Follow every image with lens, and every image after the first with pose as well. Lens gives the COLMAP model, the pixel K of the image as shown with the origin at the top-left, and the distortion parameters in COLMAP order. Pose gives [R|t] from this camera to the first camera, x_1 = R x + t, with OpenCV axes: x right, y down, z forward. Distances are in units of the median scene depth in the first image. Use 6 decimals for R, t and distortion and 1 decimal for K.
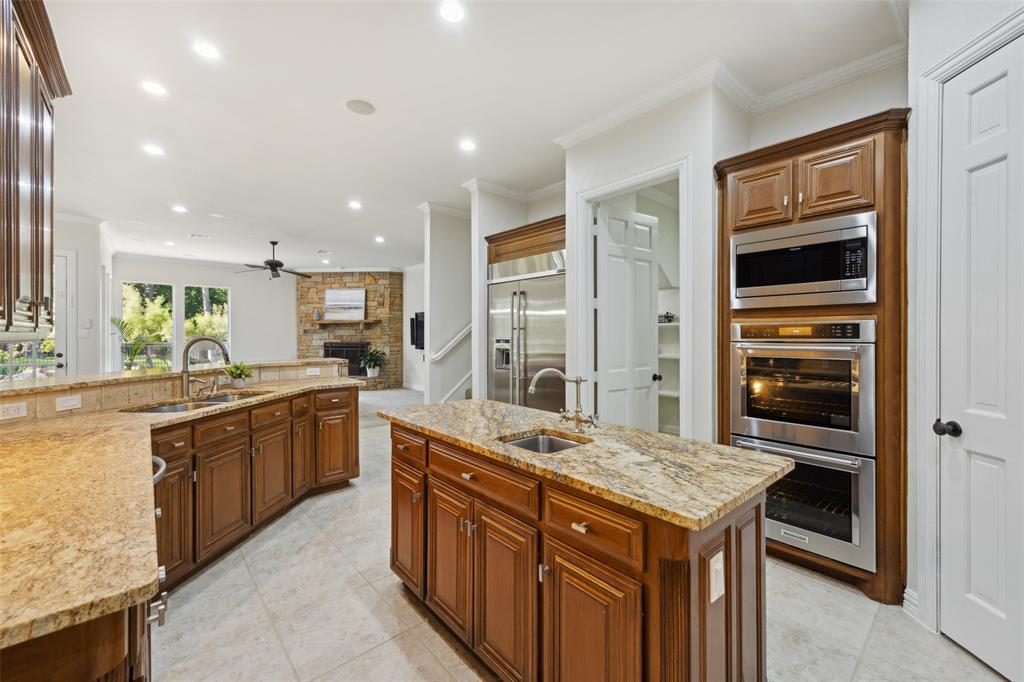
lens RADIAL K [[413.7, 0, 509.0], [0, 413.7, 337.2], [0, 0, 1]] dist [0.002590, 0.000182]
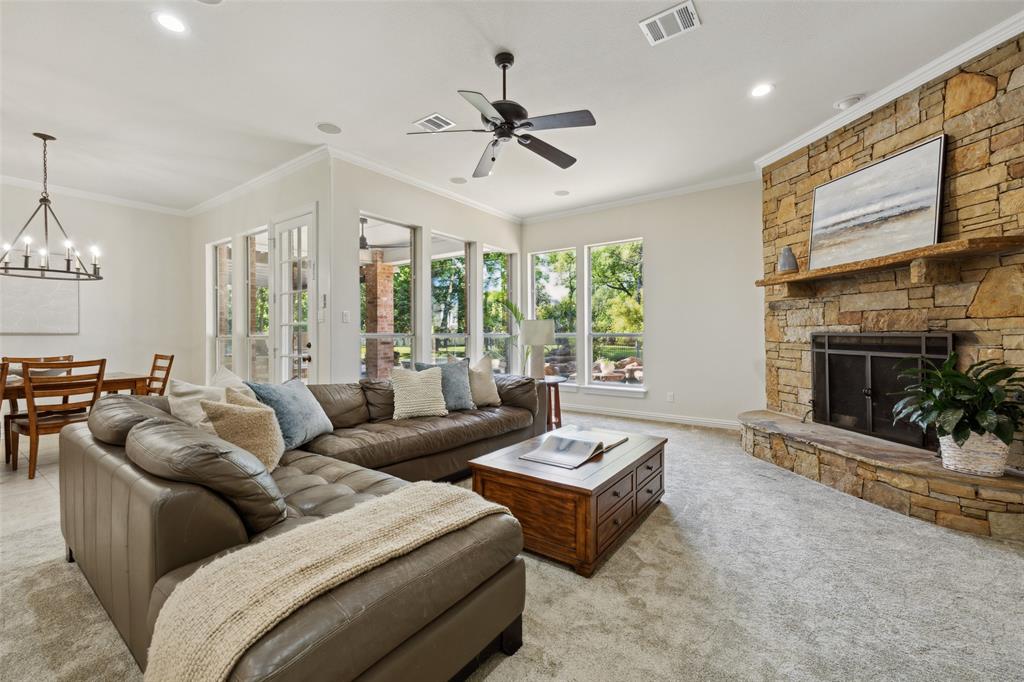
lens RADIAL K [[422.2, 0, 514.2], [0, 422.2, 331.5], [0, 0, 1]] dist [0.002604, 0.000174]
pose [[0.227512, -0.008994, -0.973734, -0.141890], [-0.000385, 0.999956, -0.009326, 0.014795], [0.973775, 0.002497, 0.227499, 0.660645]]
